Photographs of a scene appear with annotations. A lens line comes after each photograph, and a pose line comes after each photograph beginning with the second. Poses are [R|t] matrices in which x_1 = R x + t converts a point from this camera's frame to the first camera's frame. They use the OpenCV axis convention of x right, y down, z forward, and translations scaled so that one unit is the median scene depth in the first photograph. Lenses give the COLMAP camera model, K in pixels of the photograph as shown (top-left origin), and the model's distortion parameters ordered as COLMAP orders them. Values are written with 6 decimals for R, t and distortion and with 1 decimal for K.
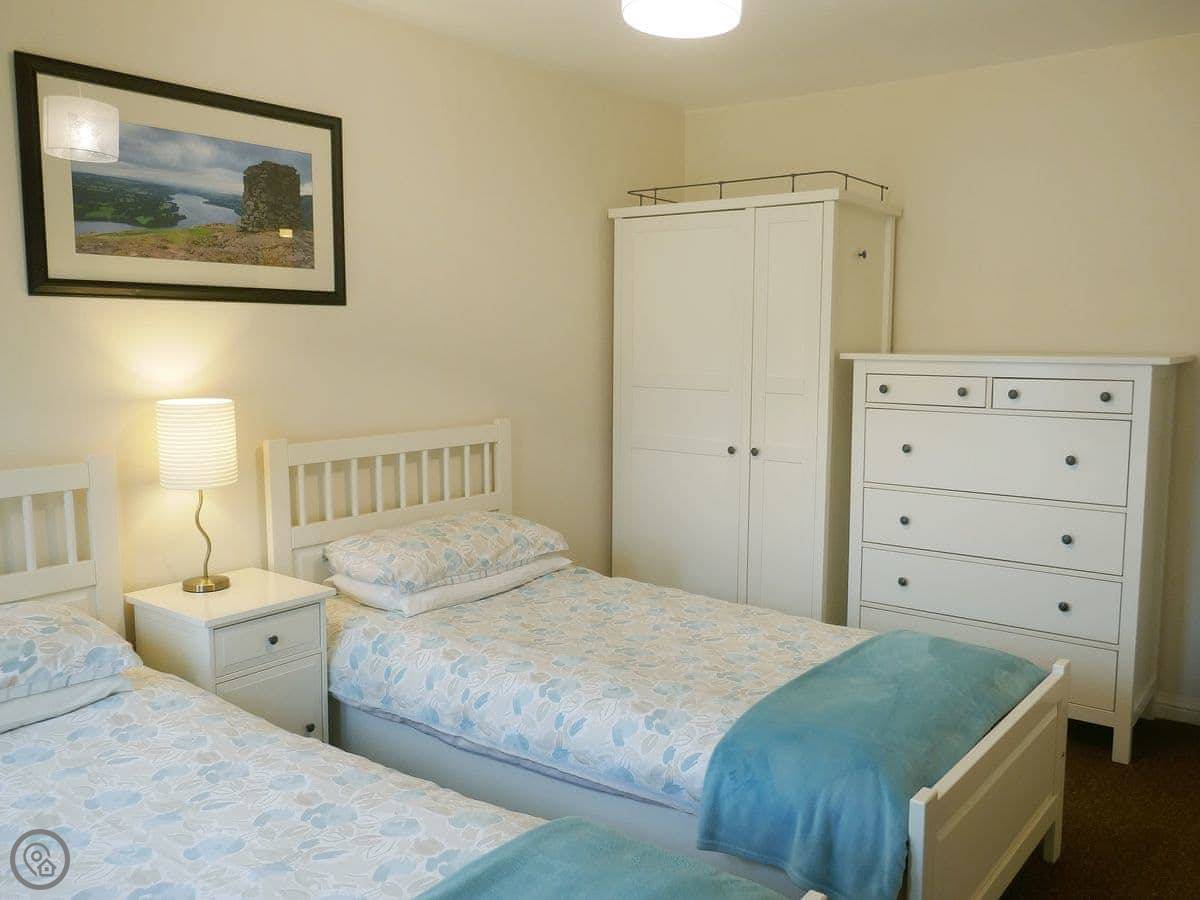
lens RADIAL K [[1092.0, 0, 600.0], [0, 1092.0, 450.0], [0, 0, 1]] dist [-0.011440, -0.007235]
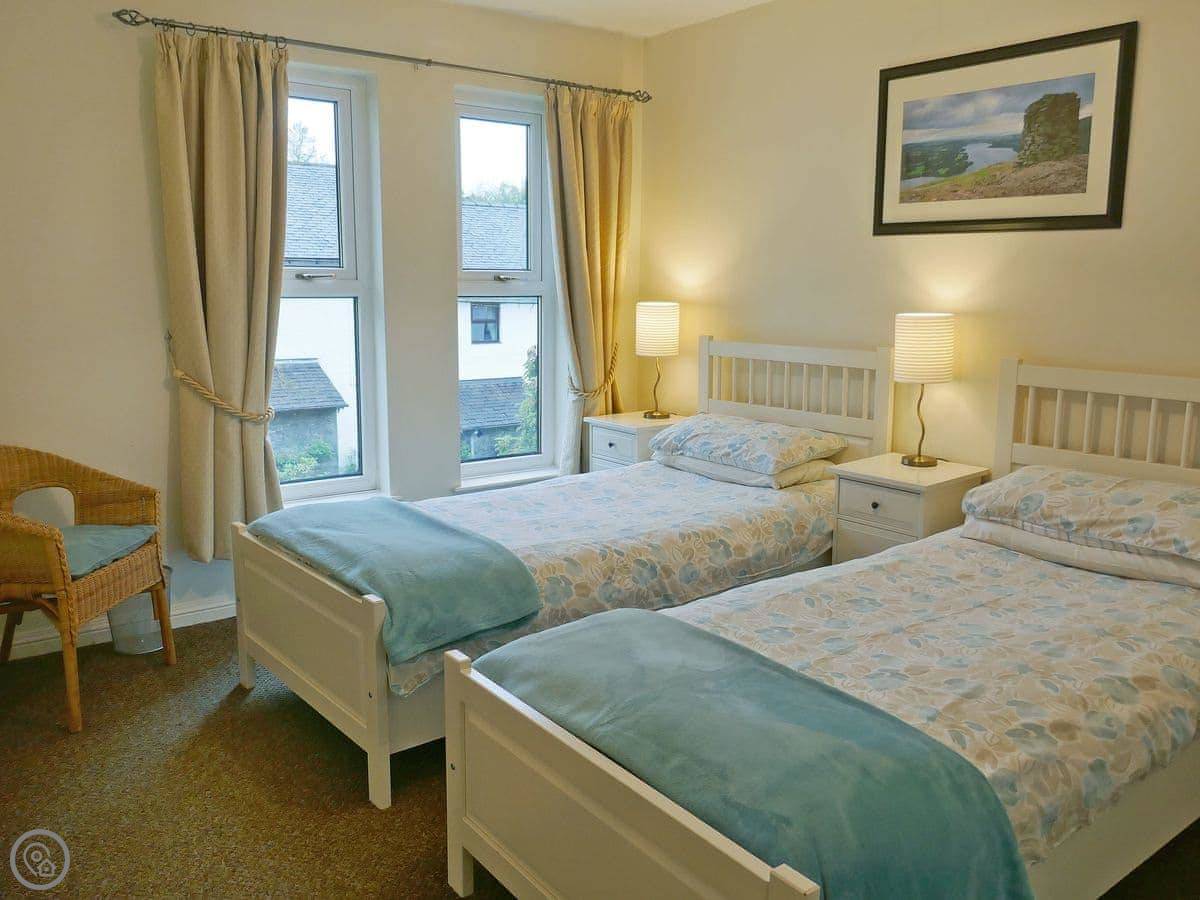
lens RADIAL K [[955.8, 0, 600.0], [0, 955.8, 450.0], [0, 0, 1]] dist [-0.013884, -0.001951]
pose [[-0.295599, 0.159231, -0.941948, 0.751873], [-0.116861, 0.972579, 0.201082, -0.065645], [0.948137, 0.169517, -0.268886, 0.906206]]
